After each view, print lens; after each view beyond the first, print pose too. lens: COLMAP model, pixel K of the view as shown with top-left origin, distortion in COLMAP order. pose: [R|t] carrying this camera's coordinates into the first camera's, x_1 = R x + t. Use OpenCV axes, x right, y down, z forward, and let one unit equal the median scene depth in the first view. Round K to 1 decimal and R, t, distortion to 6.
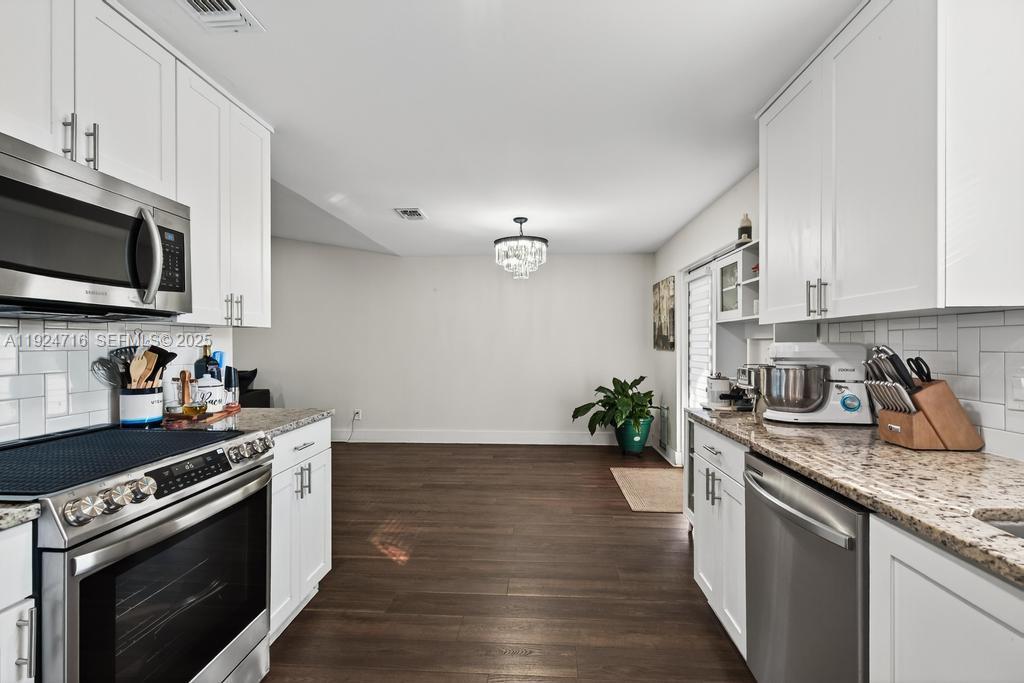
lens RADIAL K [[470.7, 0, 517.3], [0, 470.7, 343.6], [0, 0, 1]] dist [-0.002010, -0.000007]
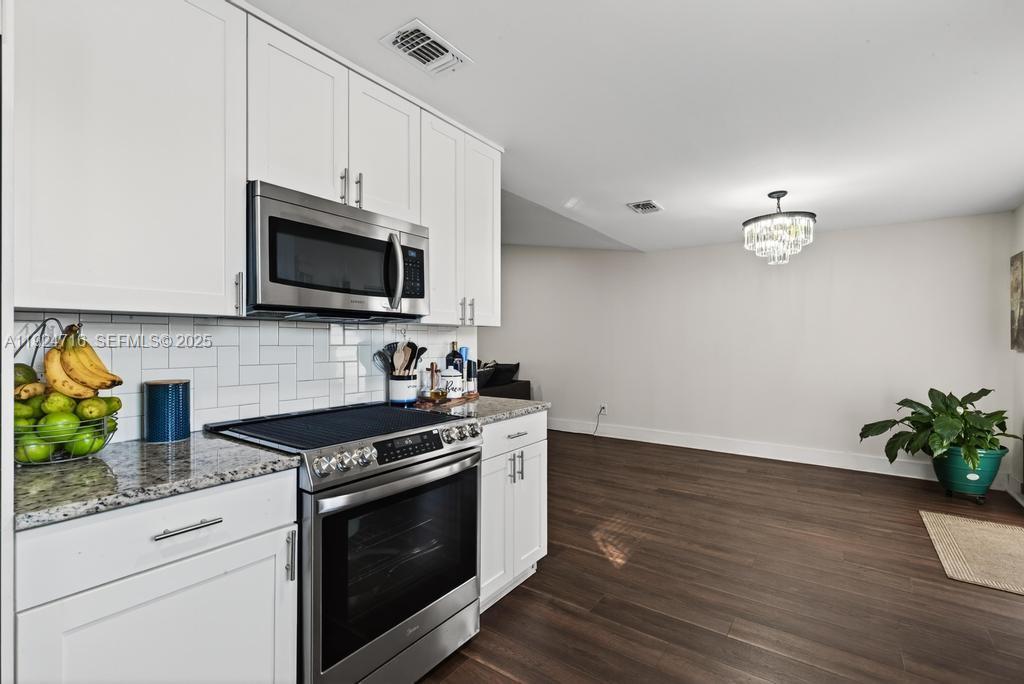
lens RADIAL K [[465.2, 0, 512.0], [0, 465.2, 342.0], [0, 0, 1]] dist [0.001096, -0.000006]
pose [[0.841626, 0.004654, -0.540040, 0.101195], [-0.003478, 0.999989, 0.003197, -0.000286], [0.540049, -0.000812, 0.841633, 0.078105]]
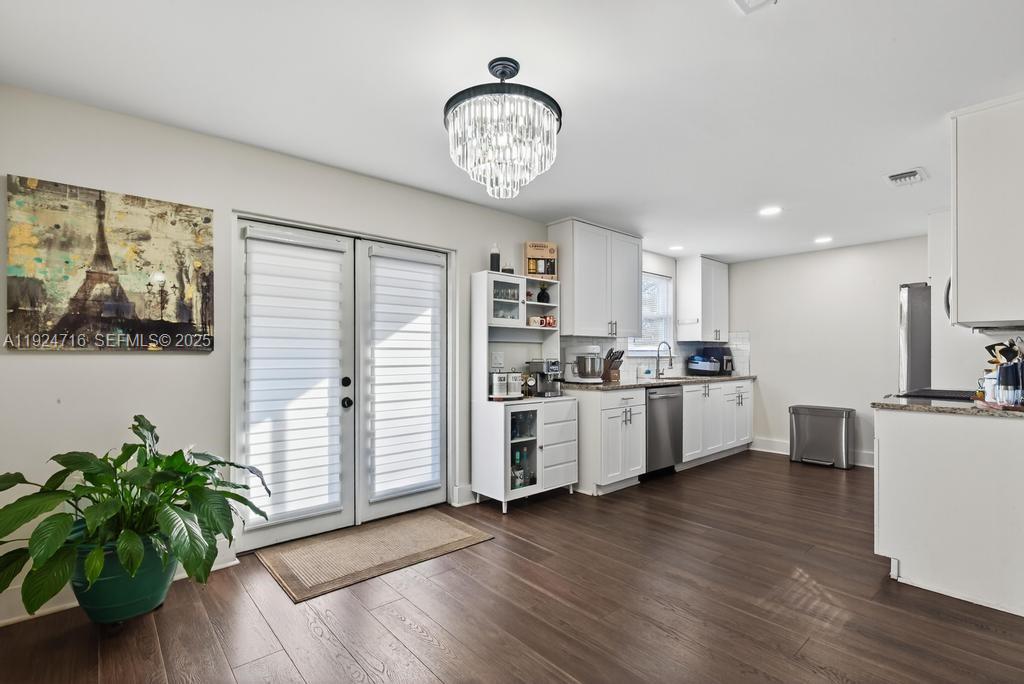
lens RADIAL K [[486.5, 0, 523.5], [0, 486.5, 356.2], [0, 0, 1]] dist [0.004386, -0.000402]
pose [[-0.718780, -0.002976, 0.695232, -0.590556], [-0.000339, 0.999992, 0.003930, 0.029616], [-0.695238, 0.002589, -0.718775, 2.335890]]
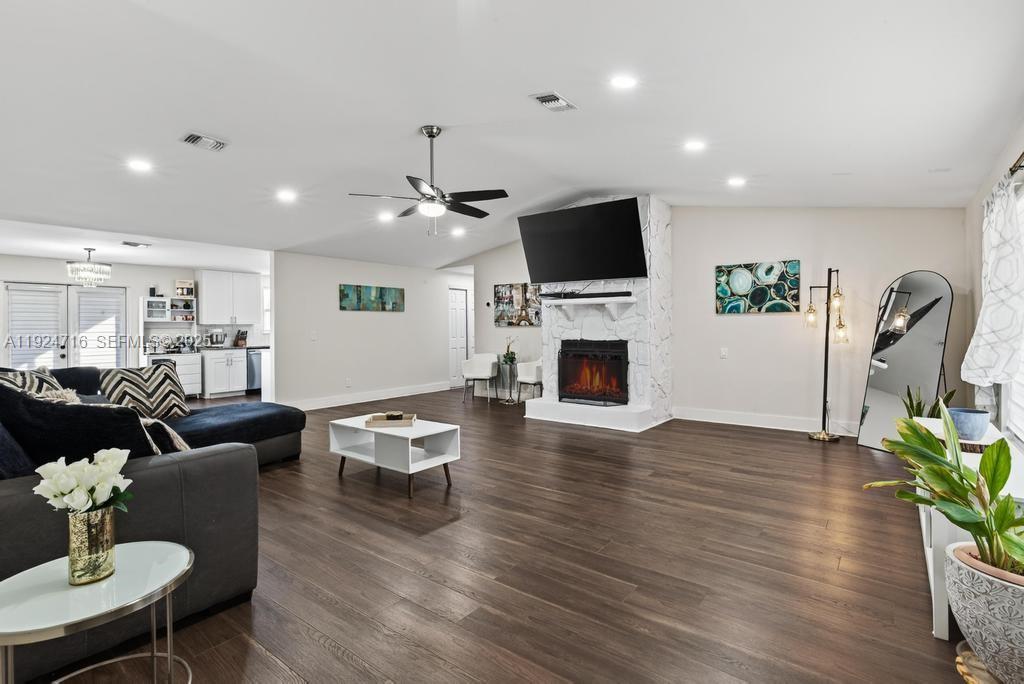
lens RADIAL K [[494.9, 0, 516.6], [0, 494.9, 325.0], [0, 0, 1]] dist [0.011022, -0.000040]
pose [[-0.825217, 0.004908, 0.564794, -3.587508], [0.006697, 0.999977, 0.001096, -0.021323], [-0.564776, 0.004687, -0.825231, 2.722803]]
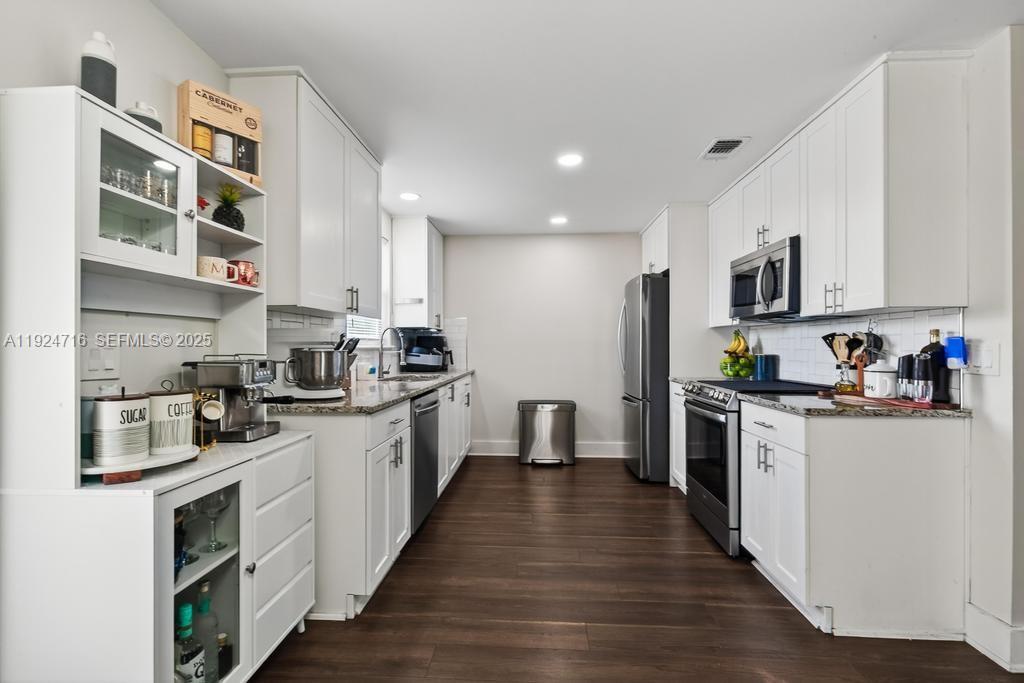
lens RADIAL K [[470.7, 0, 517.3], [0, 470.7, 343.6], [0, 0, 1]] dist [-0.002010, -0.000007]
pose [[-0.999980, -0.000166, -0.006398, 0.104271], [-0.000145, 0.999994, -0.003343, 0.030797], [0.006399, -0.003342, -0.999974, 1.802704]]
